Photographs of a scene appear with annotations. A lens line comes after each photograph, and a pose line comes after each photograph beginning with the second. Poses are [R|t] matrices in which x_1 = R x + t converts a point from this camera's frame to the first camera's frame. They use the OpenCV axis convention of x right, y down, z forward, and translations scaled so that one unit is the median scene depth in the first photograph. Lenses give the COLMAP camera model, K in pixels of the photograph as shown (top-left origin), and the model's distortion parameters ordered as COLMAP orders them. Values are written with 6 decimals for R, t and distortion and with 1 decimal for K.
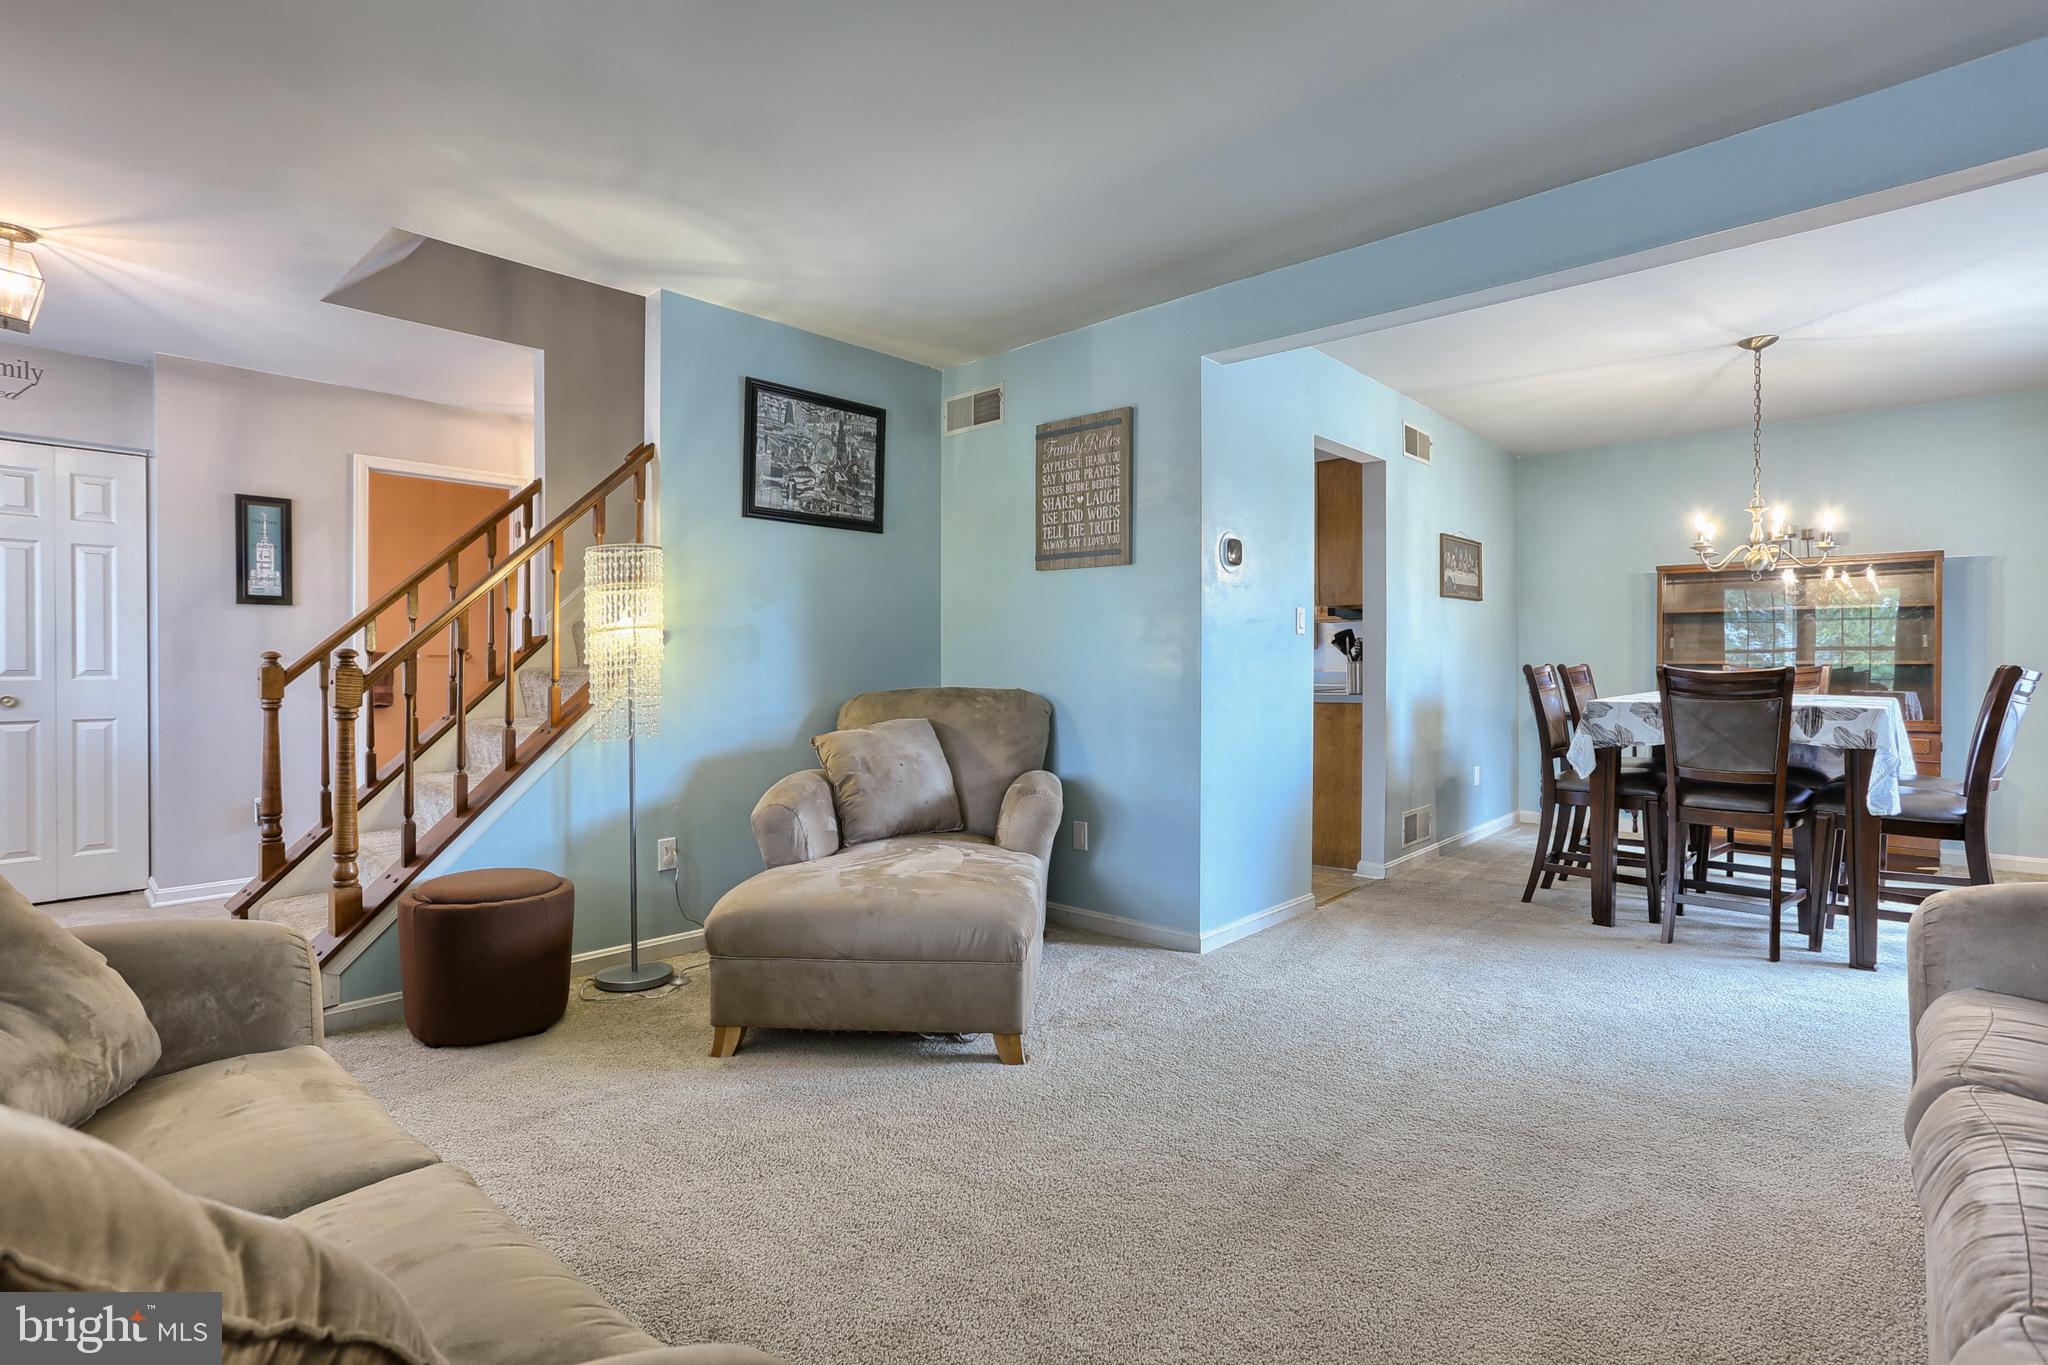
lens RADIAL K [[1024.6, 0, 1024.0], [0, 1024.6, 682.5], [0, 0, 1]] dist [0.000008, 0.028786]
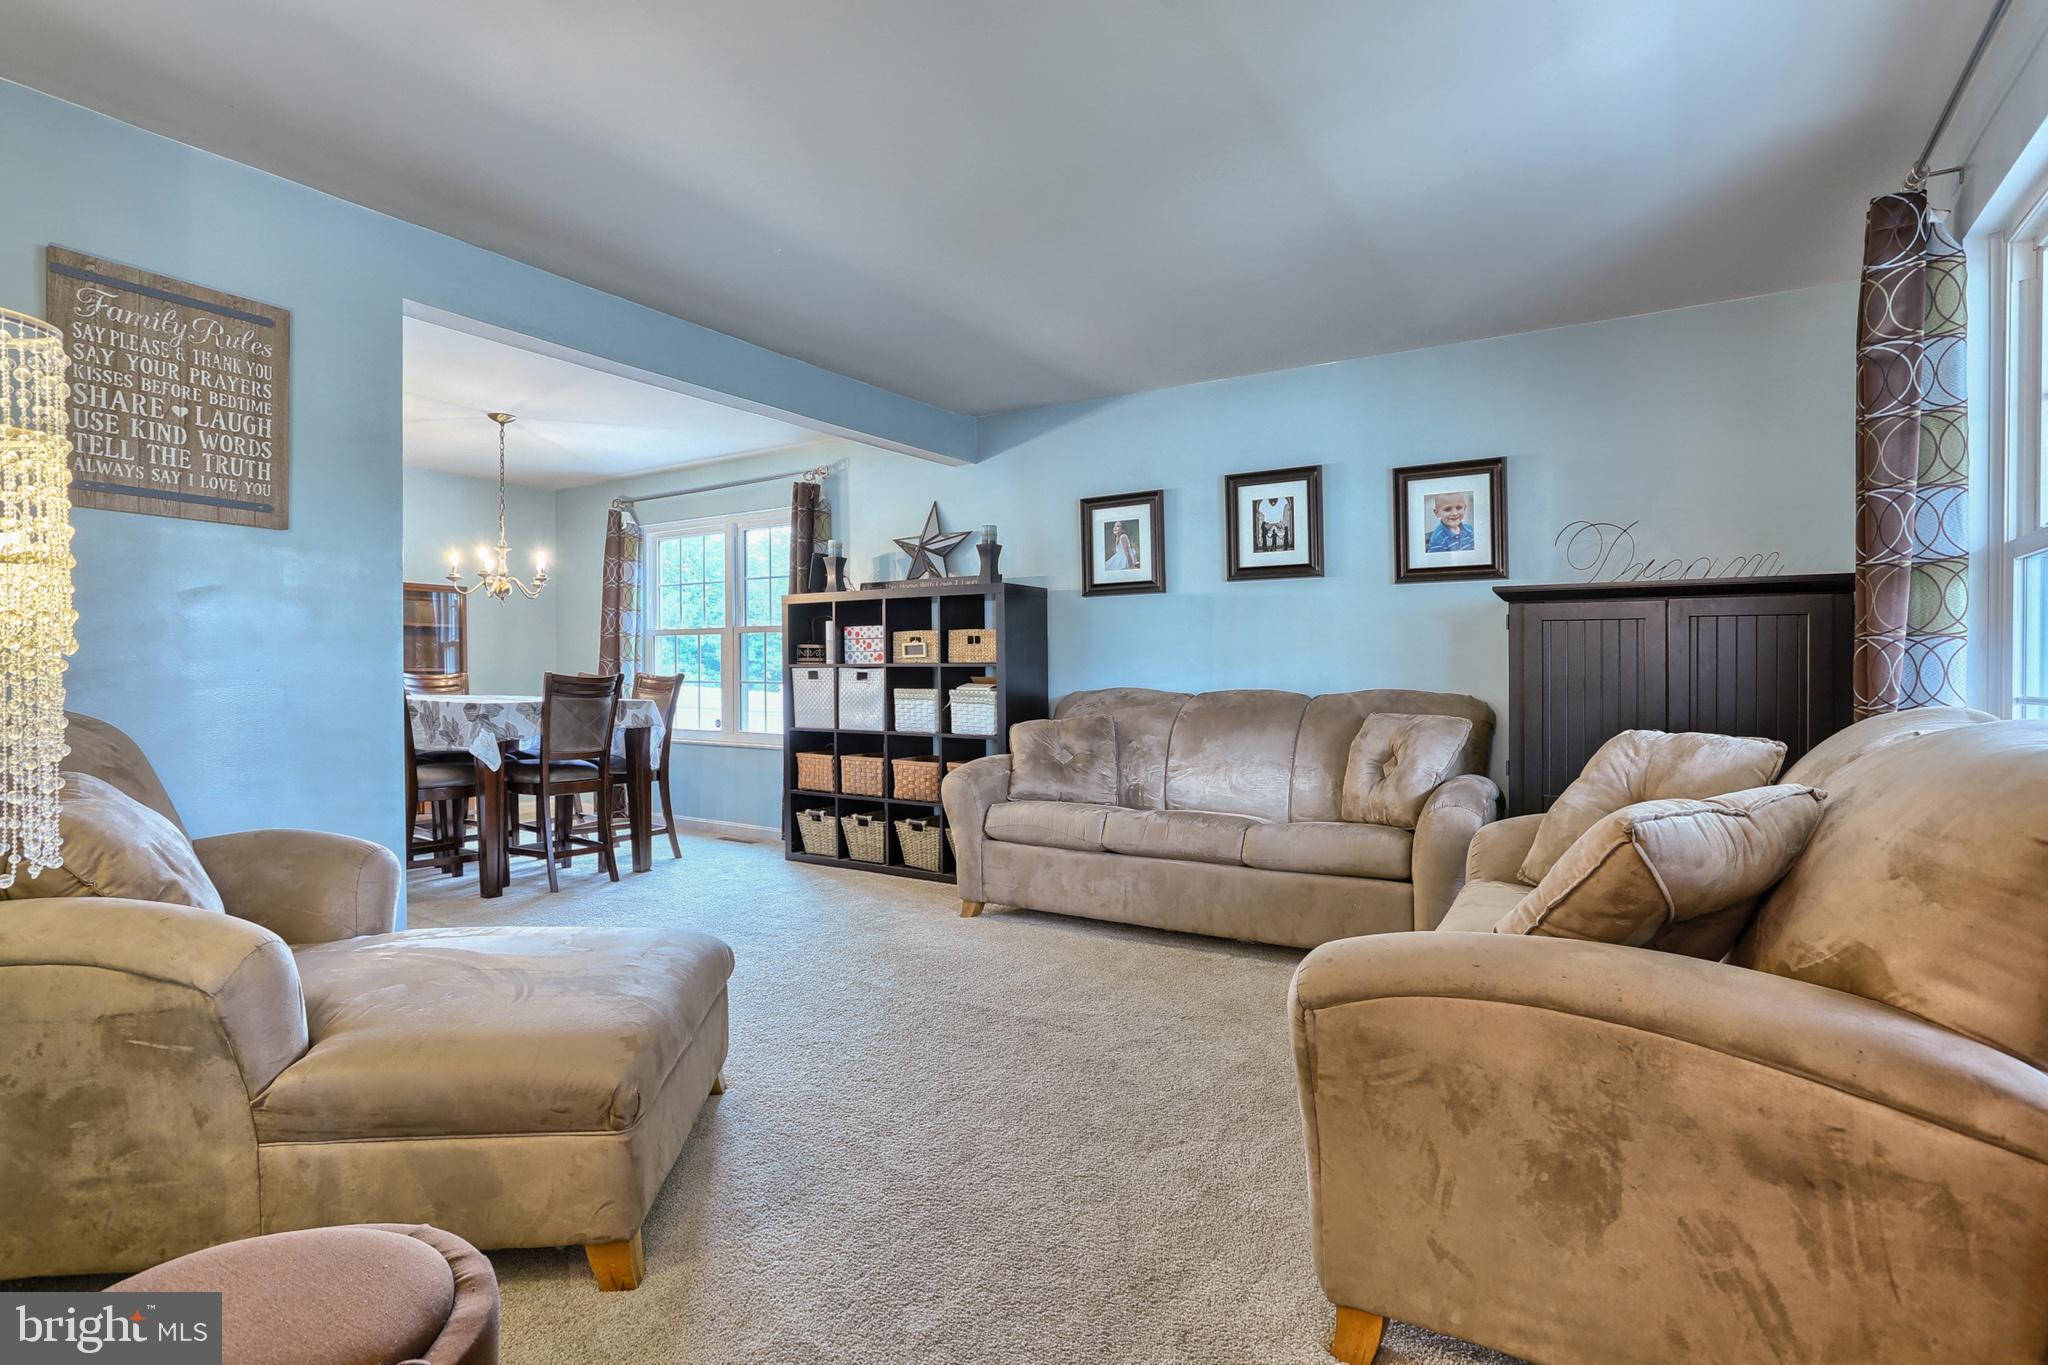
lens RADIAL K [[1024.6, 0, 1024.0], [0, 1024.6, 682.5], [0, 0, 1]] dist [0.000008, 0.028786]
pose [[-0.133400, -0.007874, 0.991031, -0.668339], [0.012386, 0.999877, 0.009612, -0.008985], [-0.990985, 0.013557, -0.133286, 0.572833]]
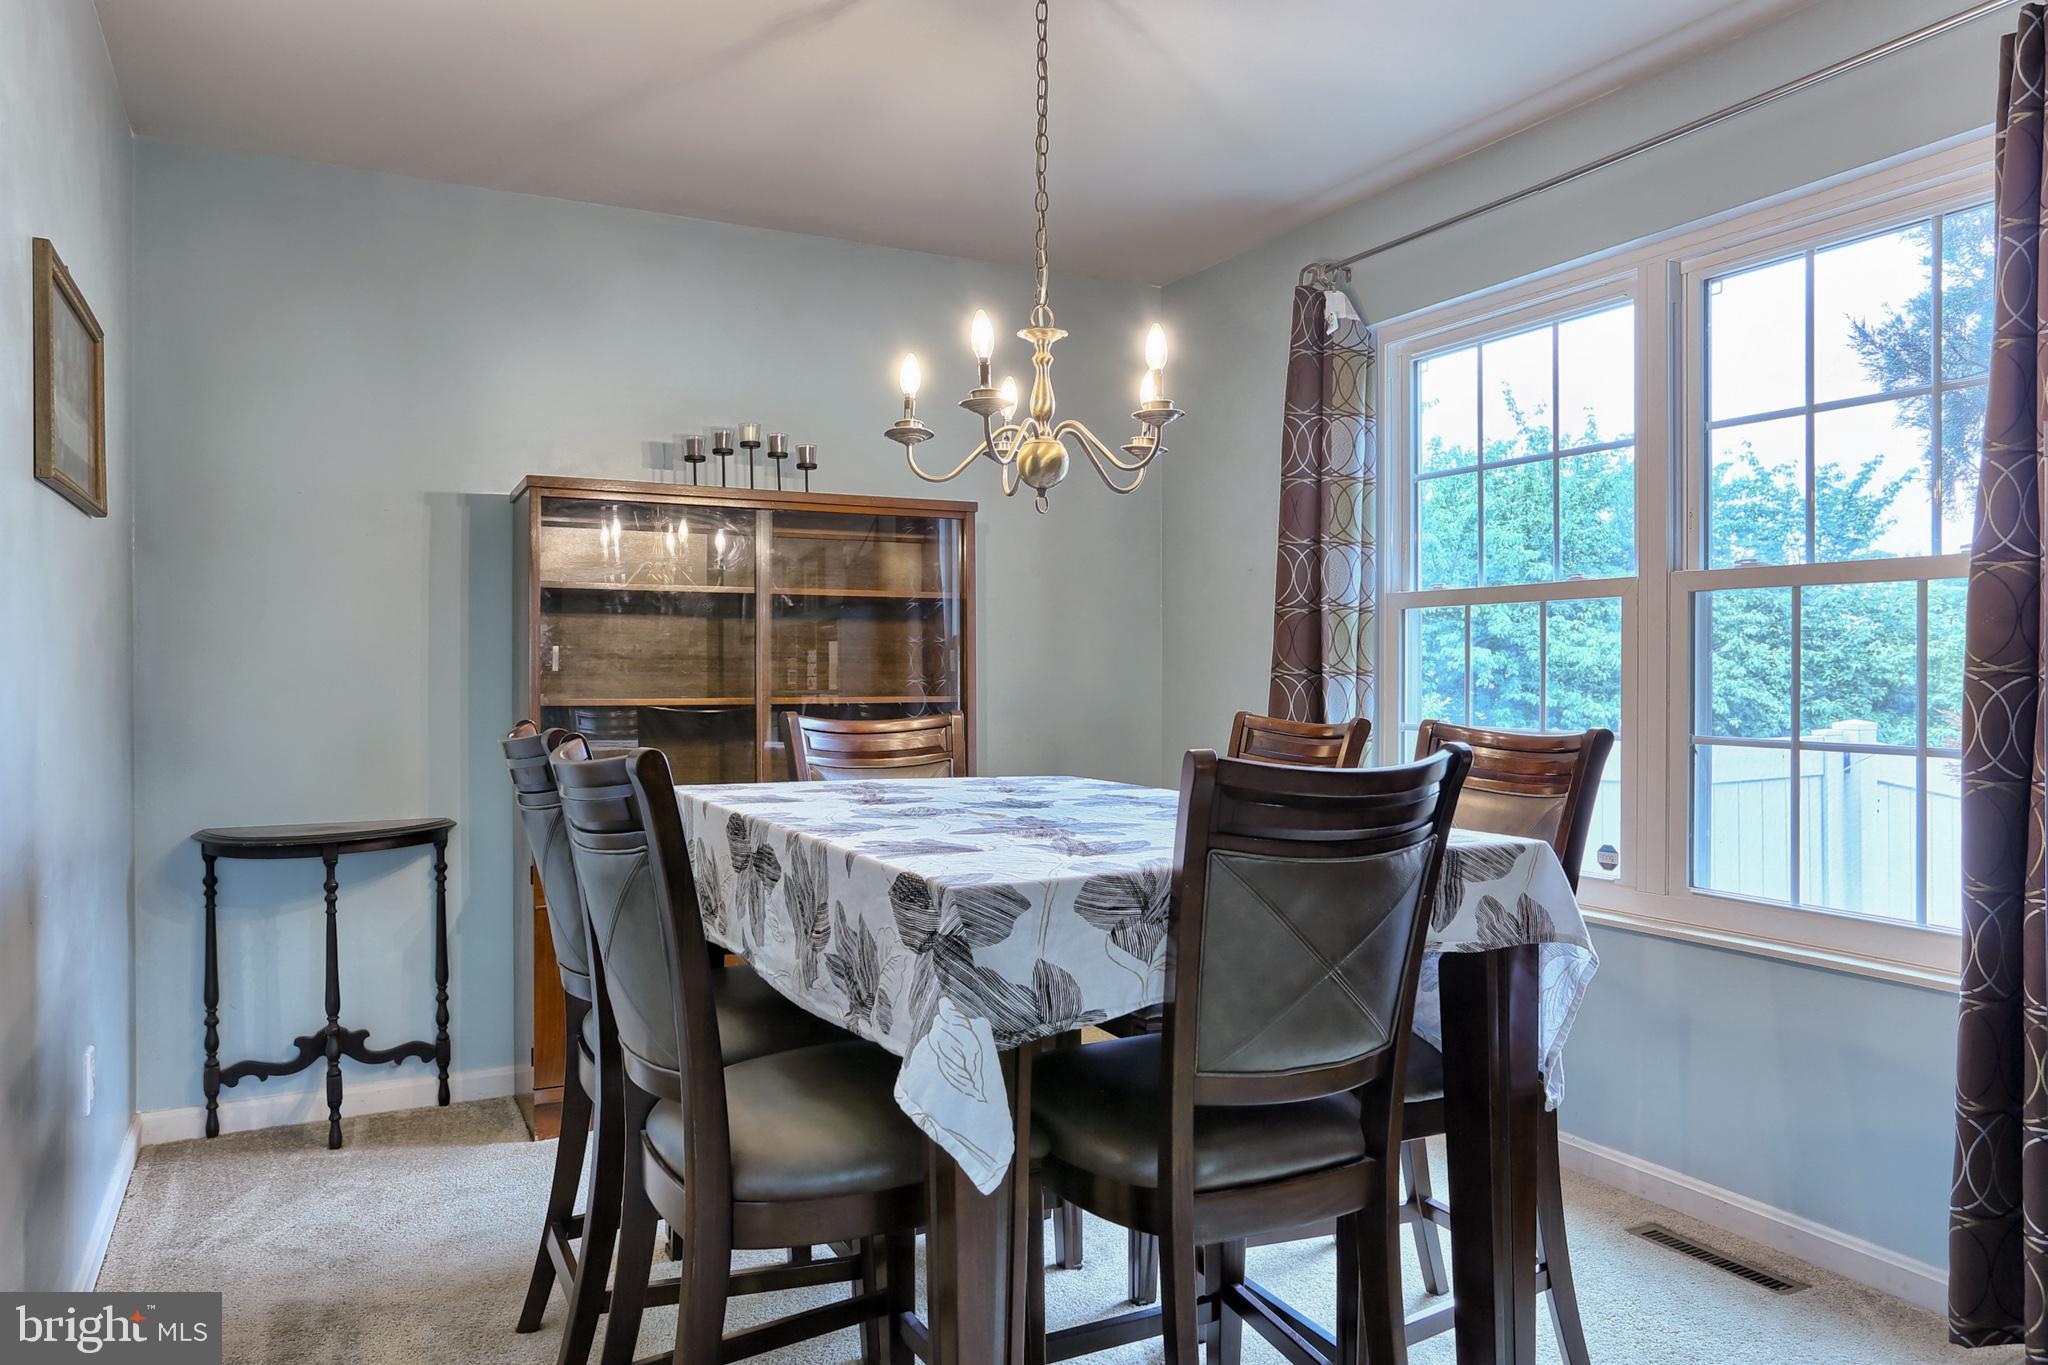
lens RADIAL K [[1383.1, 0, 1024.0], [0, 1383.1, 682.5], [0, 0, 1]] dist [-0.004479, -0.000884]
pose [[0.363387, -0.005653, 0.931621, 0.225682], [0.015279, 0.999883, 0.000108, -0.035496], [-0.931513, 0.014195, 0.363431, 0.870592]]
